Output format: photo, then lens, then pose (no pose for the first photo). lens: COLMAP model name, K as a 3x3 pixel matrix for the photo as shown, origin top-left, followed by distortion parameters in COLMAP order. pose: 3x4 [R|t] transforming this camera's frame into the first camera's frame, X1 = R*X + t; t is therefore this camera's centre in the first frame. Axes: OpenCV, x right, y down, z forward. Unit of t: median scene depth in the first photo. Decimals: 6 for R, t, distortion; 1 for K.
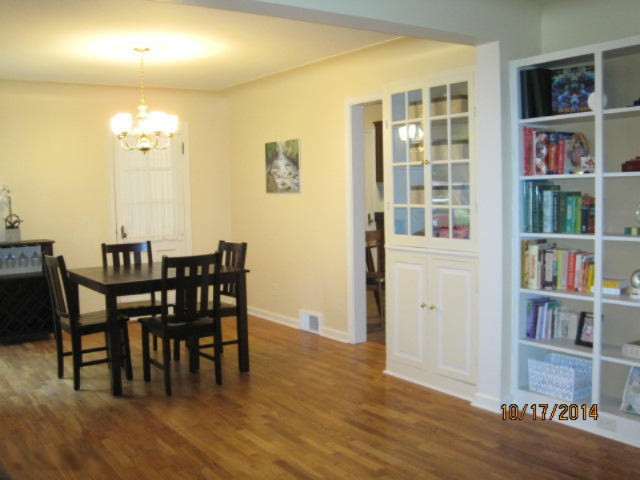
lens RADIAL K [[651.8, 0, 320.0], [0, 651.8, 240.0], [0, 0, 1]] dist [-0.210129, 0.186641]
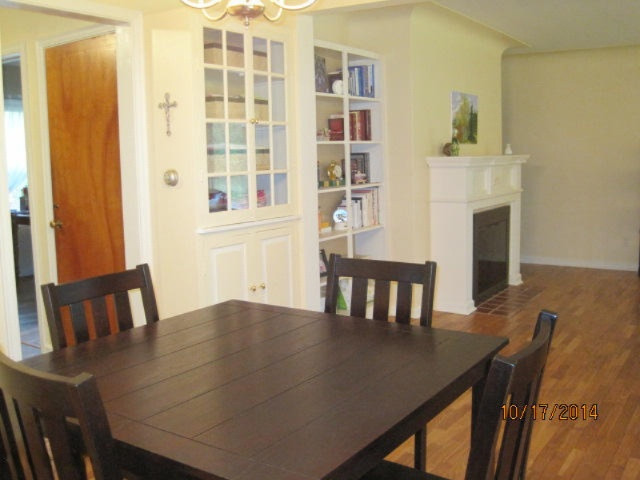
lens RADIAL K [[651.8, 0, 320.0], [0, 651.8, 240.0], [0, 0, 1]] dist [-0.210129, 0.186641]
pose [[-0.357507, -0.101253, 0.928406, -0.737468], [0.090753, 0.985634, 0.142441, -0.085670], [-0.929491, 0.135179, -0.343182, 1.342571]]
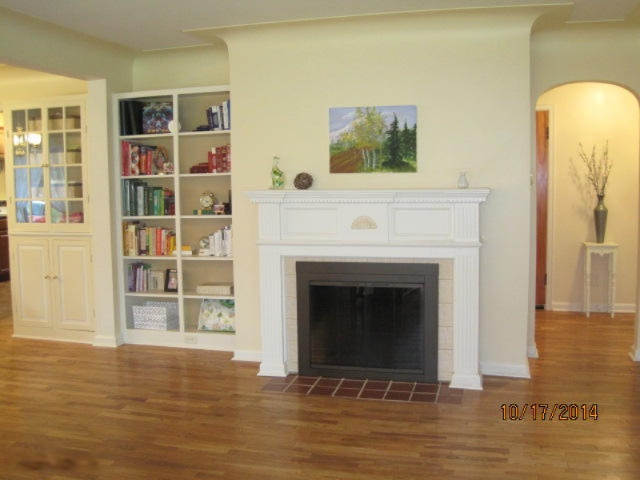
lens RADIAL K [[651.8, 0, 320.0], [0, 651.8, 240.0], [0, 0, 1]] dist [-0.210129, 0.186641]
pose [[0.773049, -0.047878, 0.632536, -0.246558], [0.043506, 0.998801, 0.022431, 0.028215], [-0.632852, 0.010179, 0.774206, -0.371176]]
